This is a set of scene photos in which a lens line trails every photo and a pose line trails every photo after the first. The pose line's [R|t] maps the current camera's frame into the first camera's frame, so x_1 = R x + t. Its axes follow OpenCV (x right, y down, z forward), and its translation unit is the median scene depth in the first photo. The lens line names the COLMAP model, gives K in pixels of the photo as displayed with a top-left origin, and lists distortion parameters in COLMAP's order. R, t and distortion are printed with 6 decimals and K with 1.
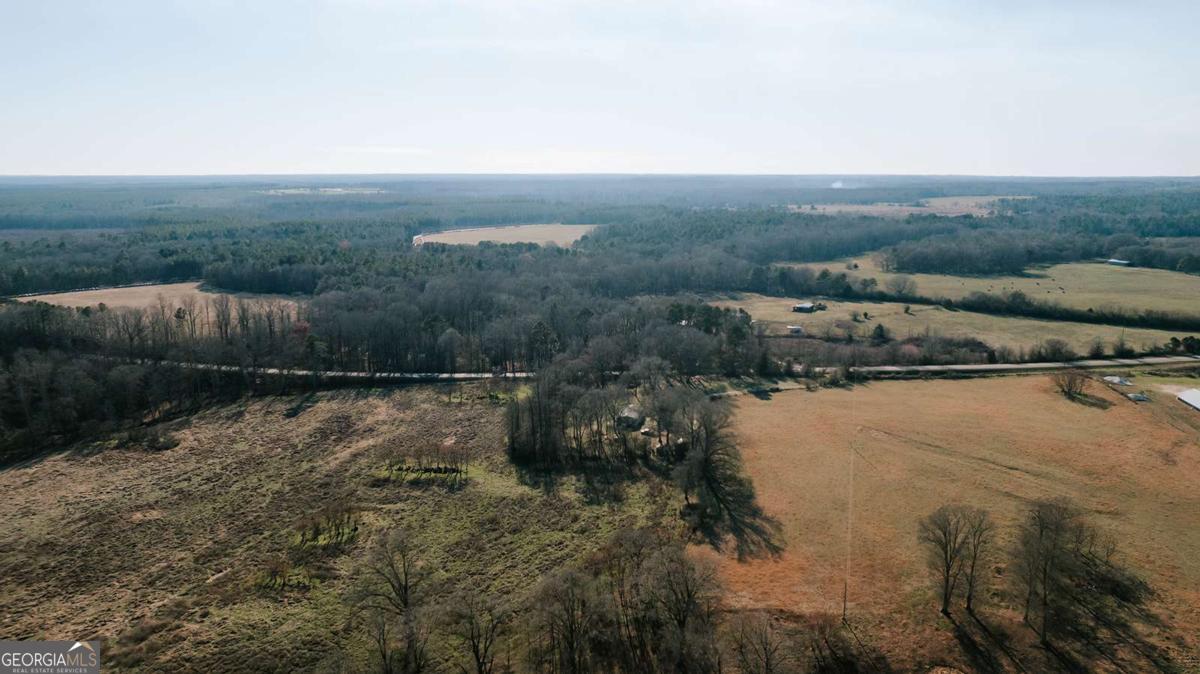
lens RADIAL K [[764.4, 0, 602.5], [0, 764.4, 342.0], [0, 0, 1]] dist [-0.075839, 0.061095]
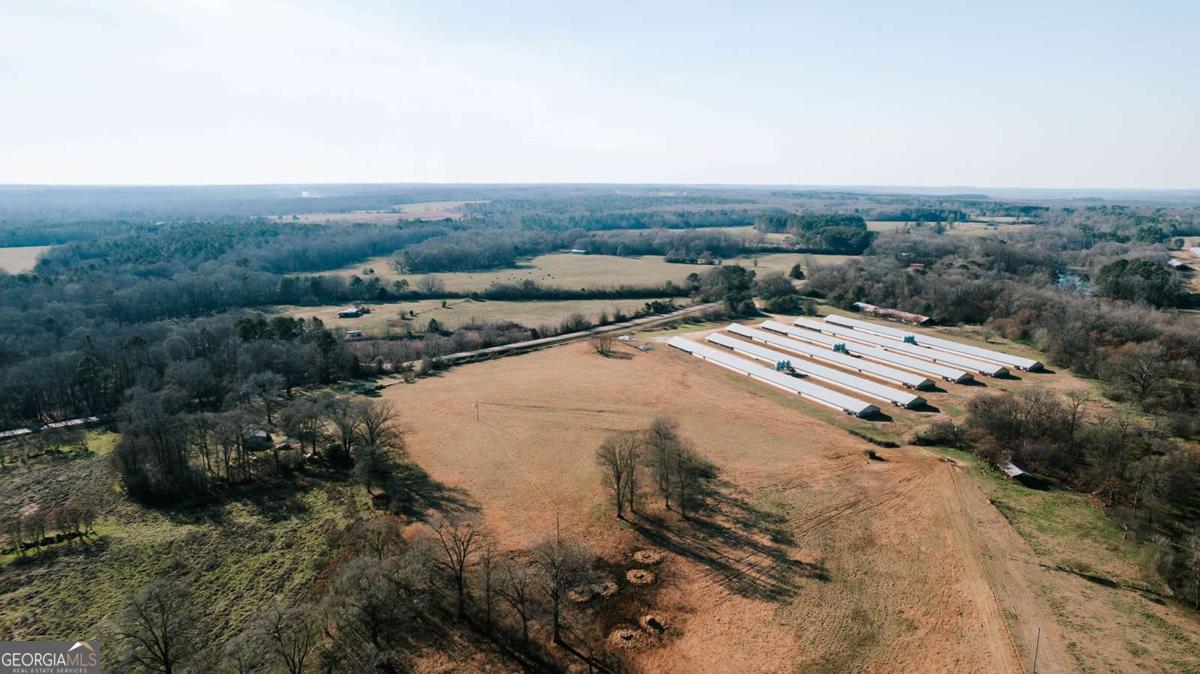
lens RADIAL K [[764.4, 0, 602.5], [0, 764.4, 342.0], [0, 0, 1]] dist [-0.075839, 0.061095]
pose [[0.773379, -0.126298, 0.621236, -0.155982], [0.133355, 0.990438, 0.035343, 0.004059], [-0.619759, 0.055511, 0.782826, -0.015198]]
